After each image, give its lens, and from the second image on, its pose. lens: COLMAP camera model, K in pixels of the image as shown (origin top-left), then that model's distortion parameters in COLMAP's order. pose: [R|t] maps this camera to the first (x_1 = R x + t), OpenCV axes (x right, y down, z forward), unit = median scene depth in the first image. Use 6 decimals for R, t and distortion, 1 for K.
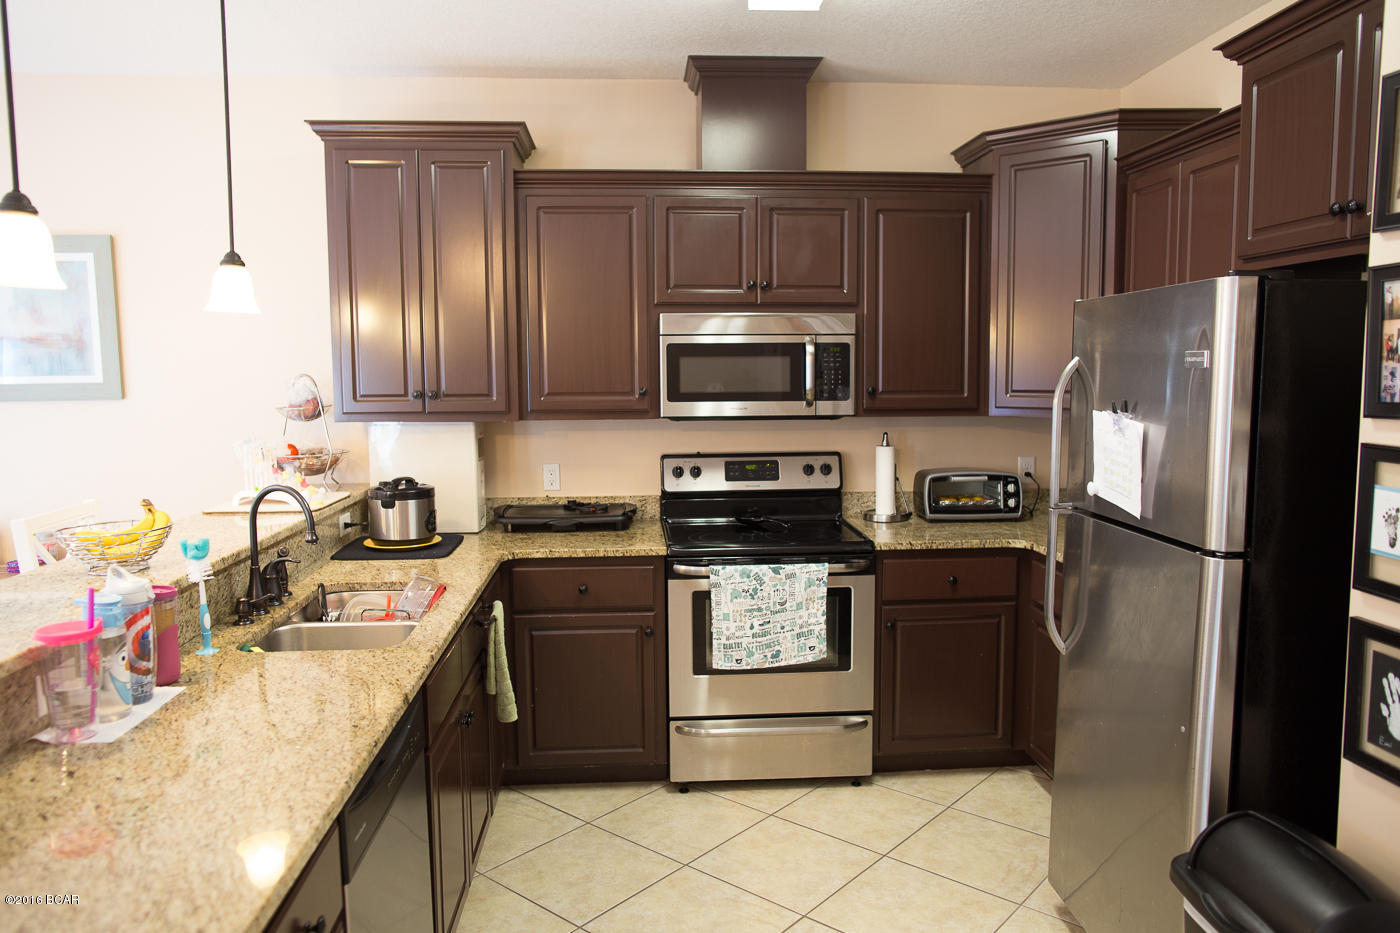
lens RADIAL K [[979.4, 0, 702.0], [0, 979.4, 466.8], [0, 0, 1]] dist [-0.046534, 0.030665]
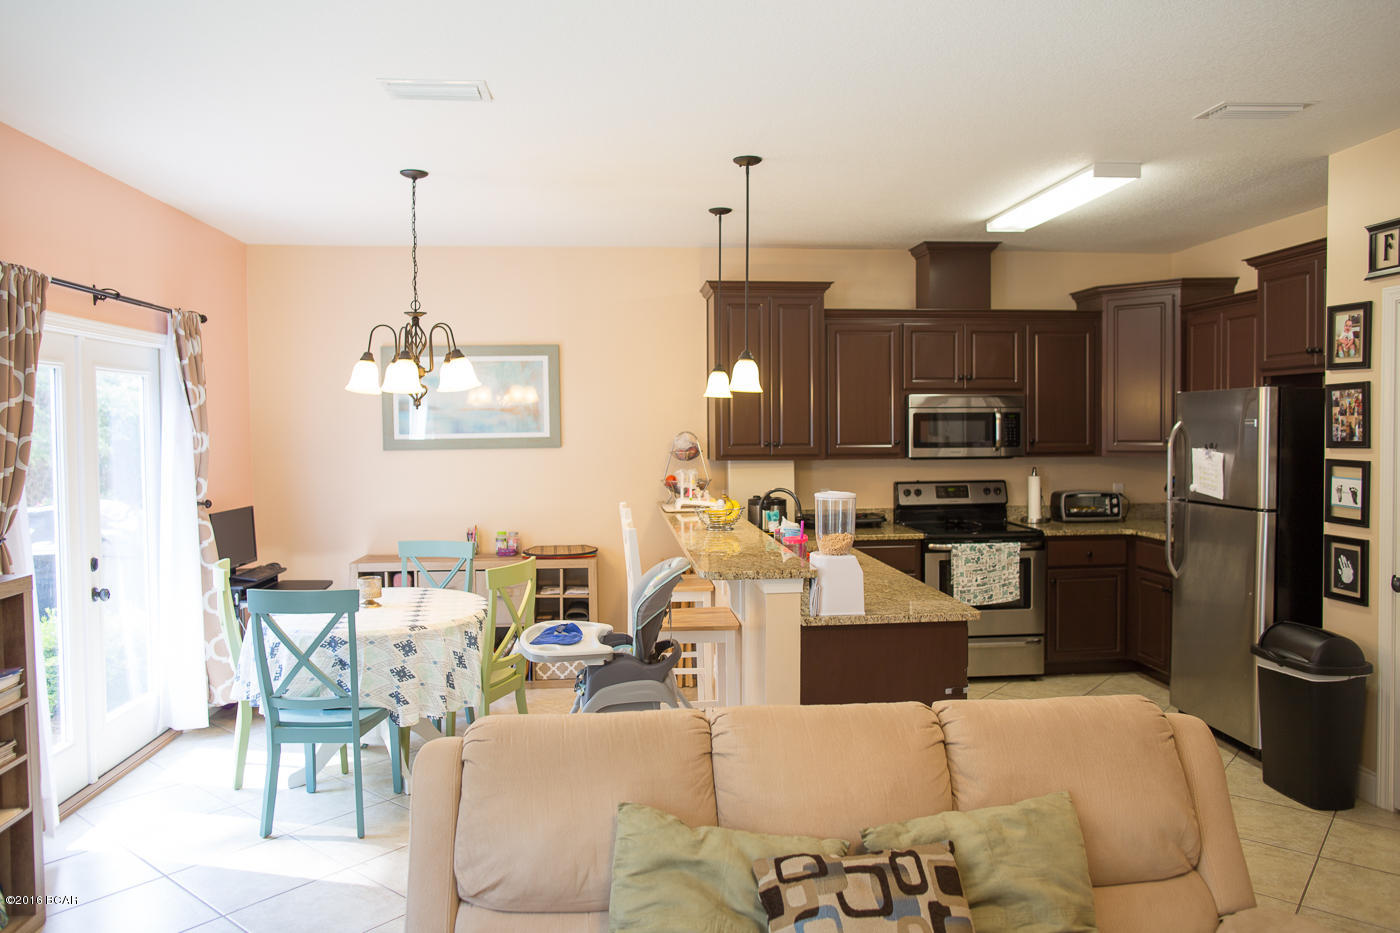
lens RADIAL K [[979.4, 0, 694.8], [0, 979.4, 463.5], [0, 0, 1]] dist [-0.046534, 0.030665]
pose [[0.999891, -0.002649, 0.014516, -0.456929], [0.003564, 0.997983, -0.063386, 0.067050], [-0.014319, 0.063430, 0.997884, -0.682486]]
